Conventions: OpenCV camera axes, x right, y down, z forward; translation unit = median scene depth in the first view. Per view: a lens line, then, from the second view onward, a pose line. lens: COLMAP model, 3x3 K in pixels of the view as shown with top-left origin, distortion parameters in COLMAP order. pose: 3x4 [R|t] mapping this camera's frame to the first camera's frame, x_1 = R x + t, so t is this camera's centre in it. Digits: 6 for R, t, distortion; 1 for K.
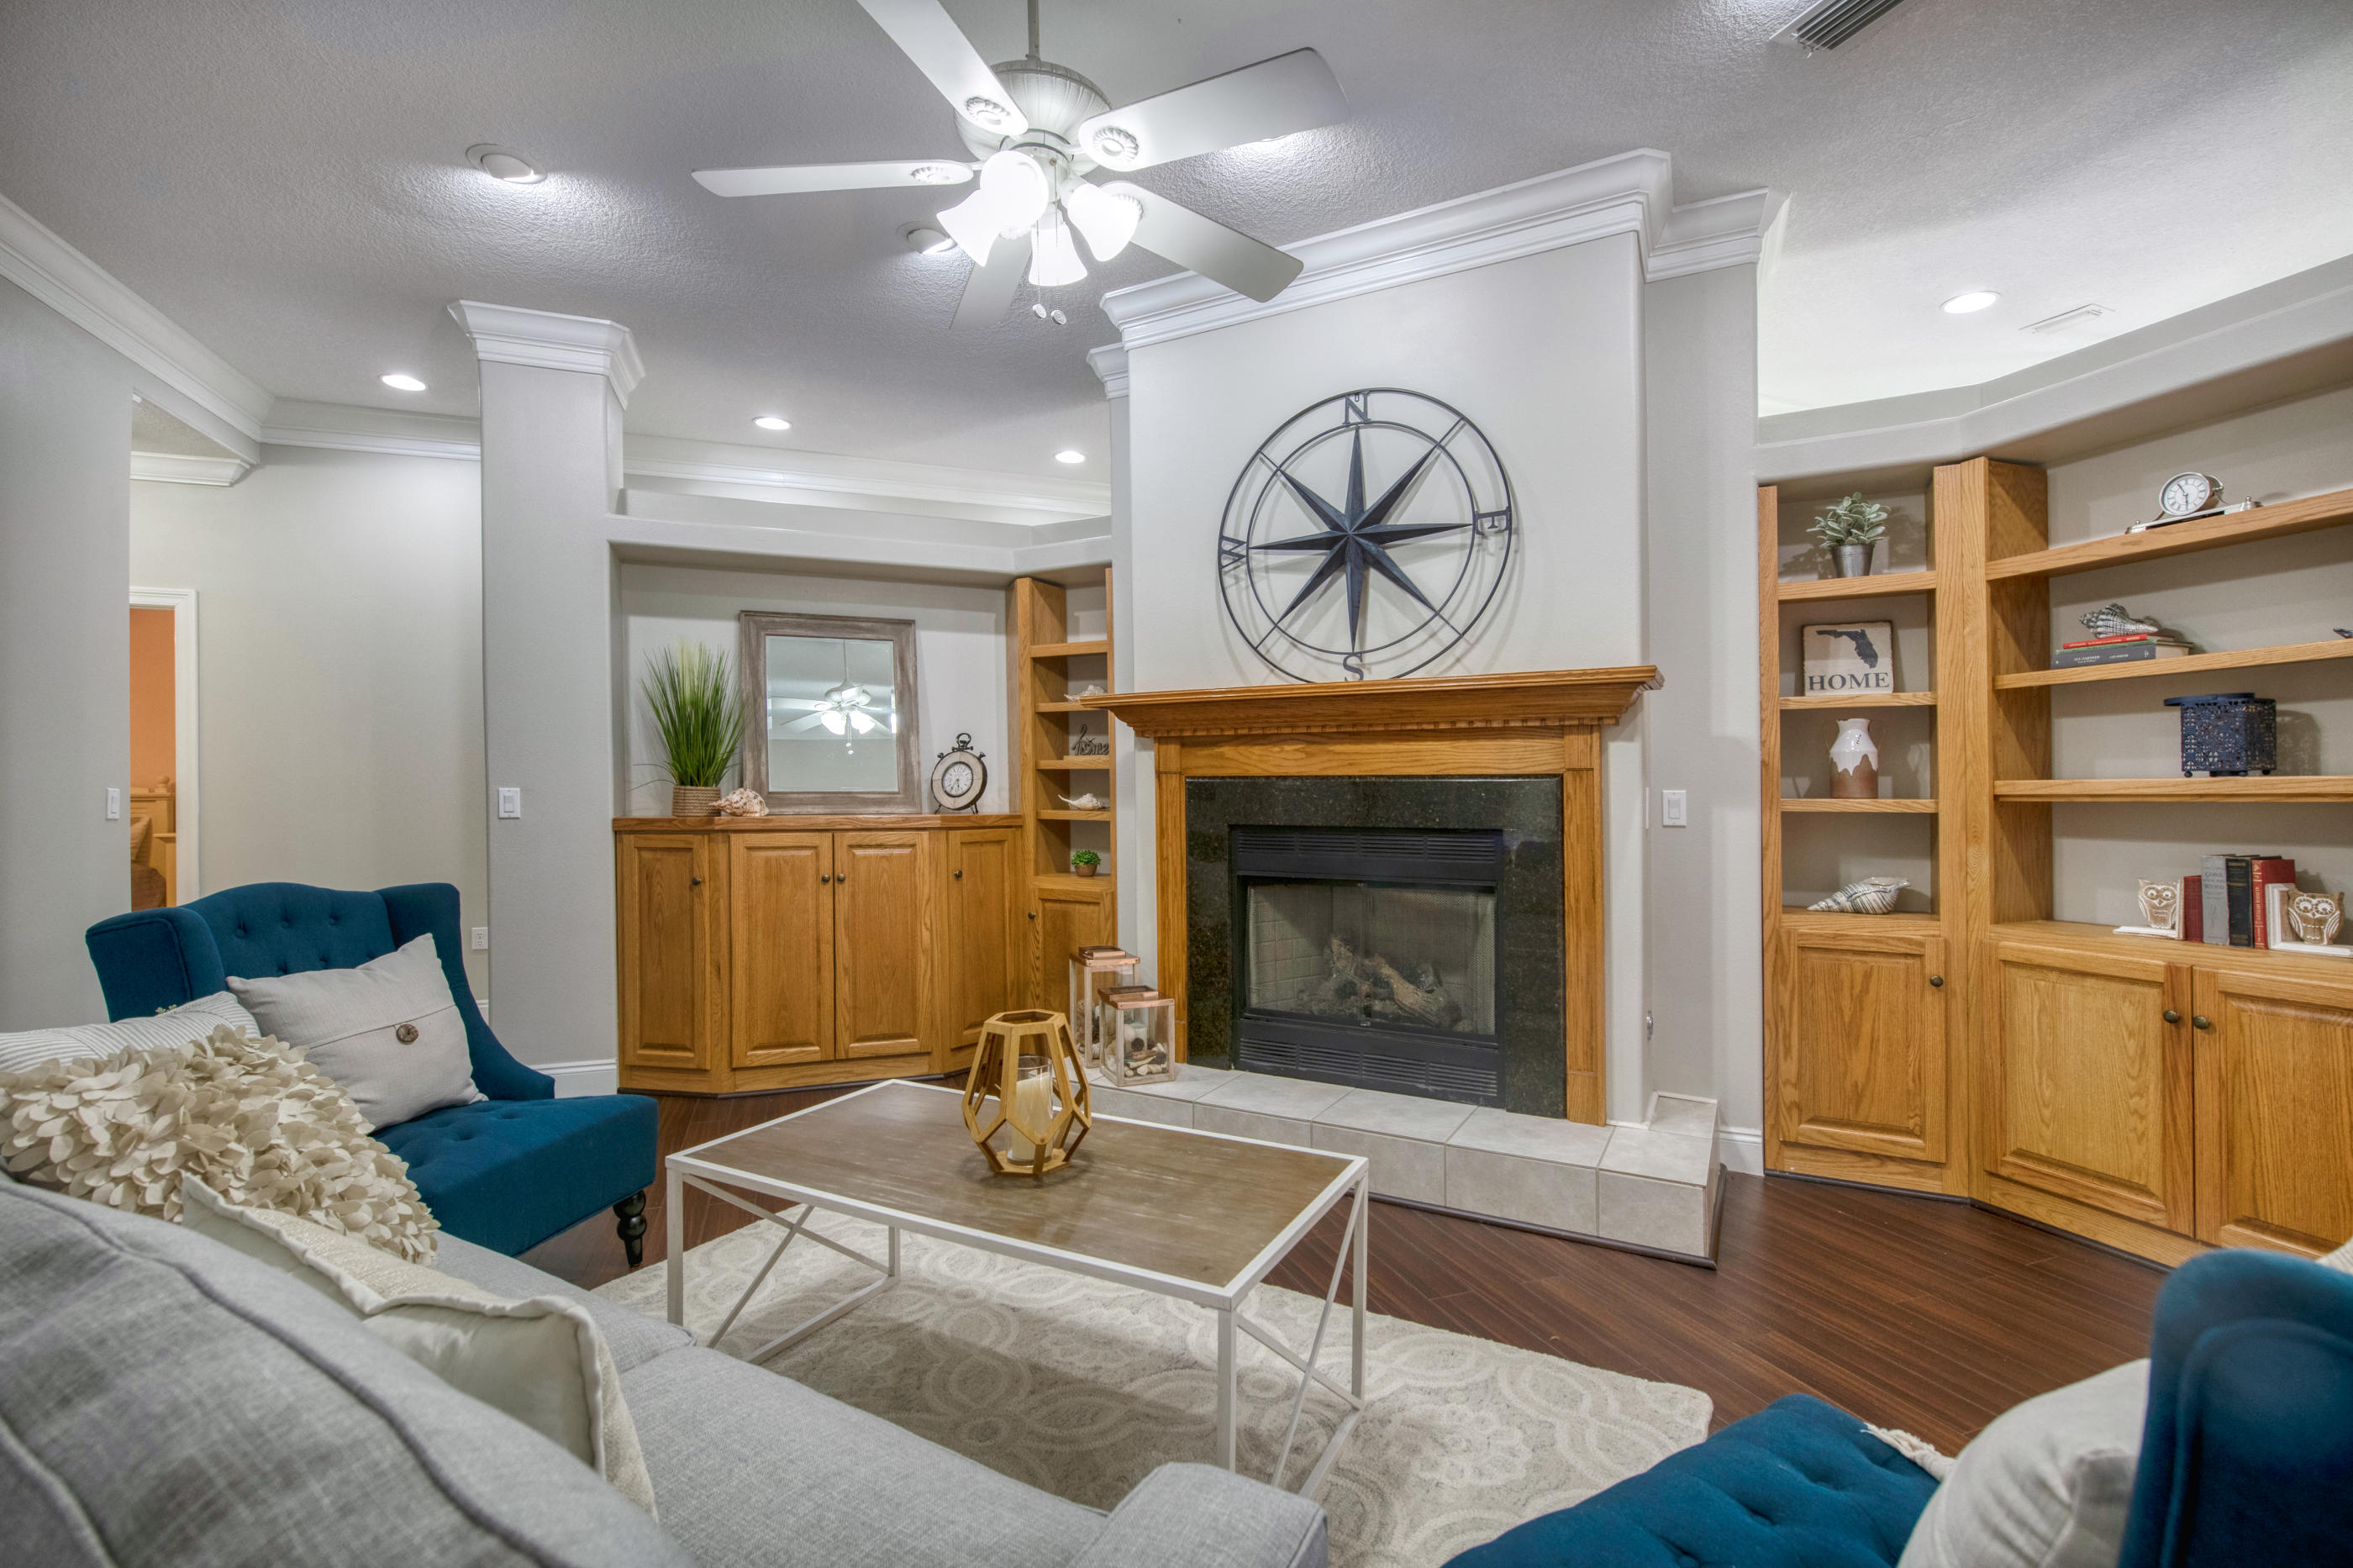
lens RADIAL K [[1063.2, 0, 1176.5], [0, 1063.2, 784.0], [0, 0, 1]] dist [0.016324, -0.000155]
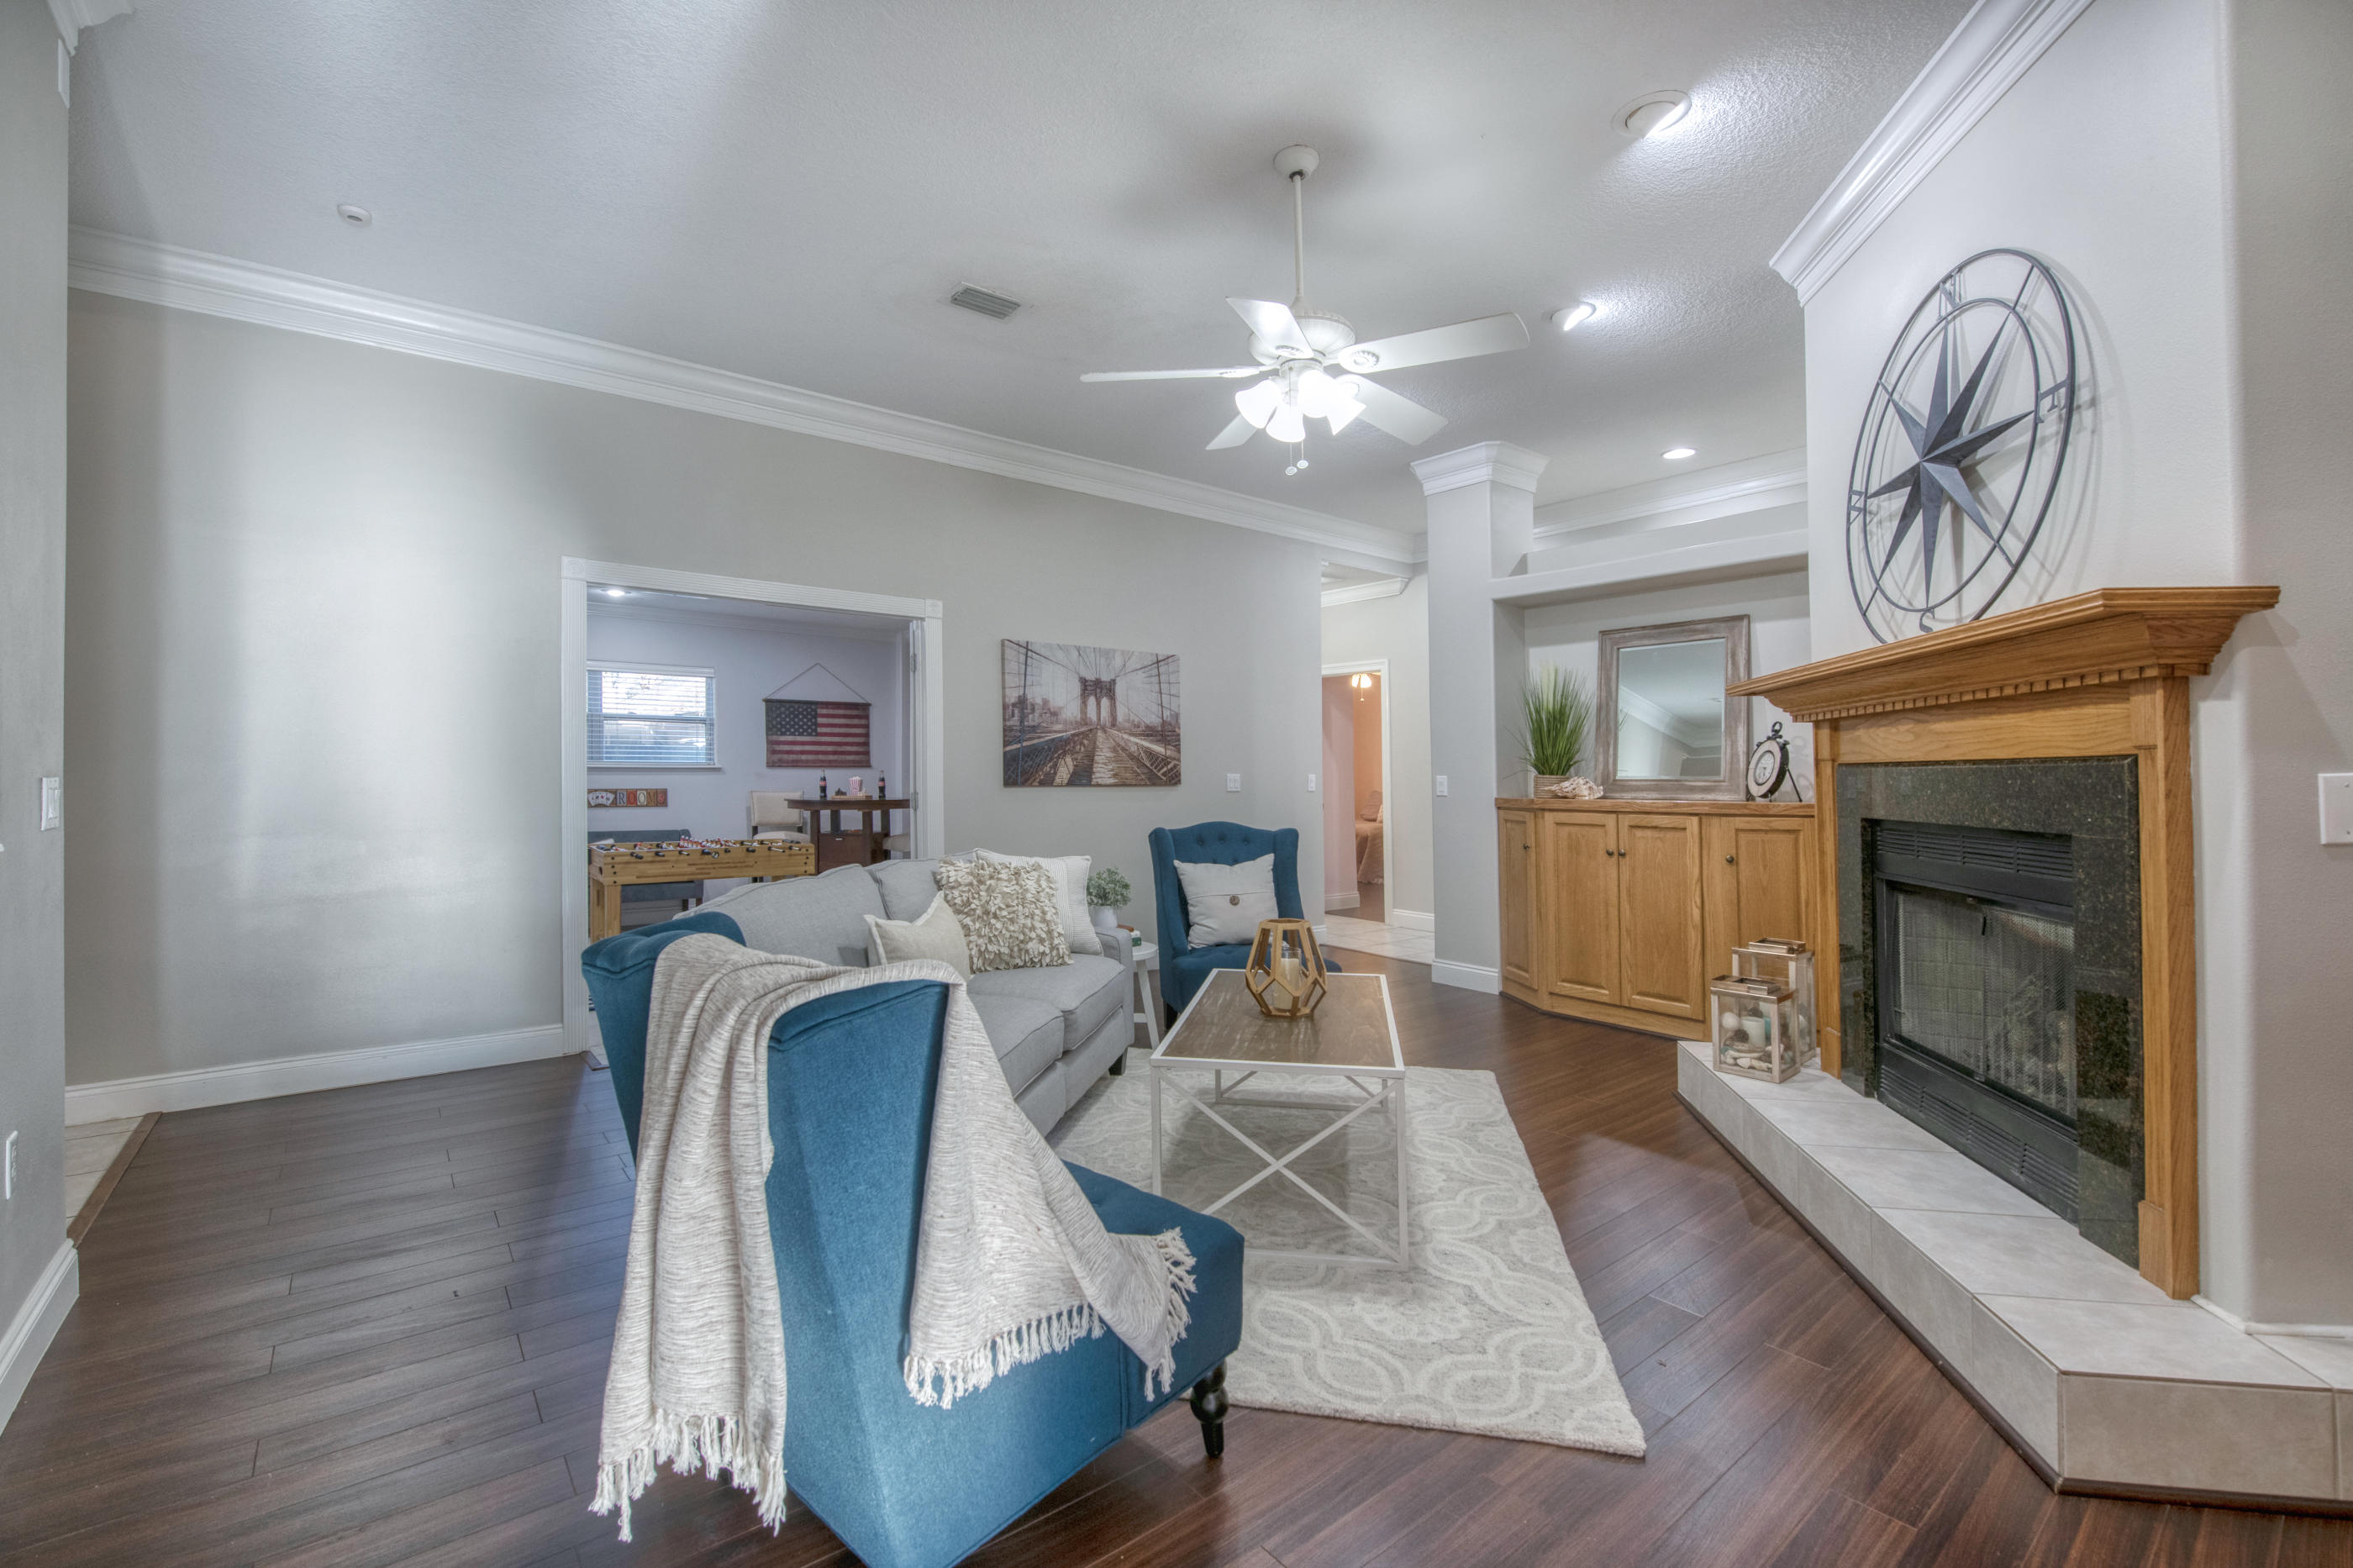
lens RADIAL K [[1031.8, 0, 1193.8], [0, 1031.8, 814.4], [0, 0, 1]] dist [-0.002829, -0.000305]
pose [[0.332649, 0.035255, -0.942391, 0.617774], [0.000248, 0.999298, 0.037471, 0.003442], [0.943051, -0.012698, 0.332407, 0.184851]]
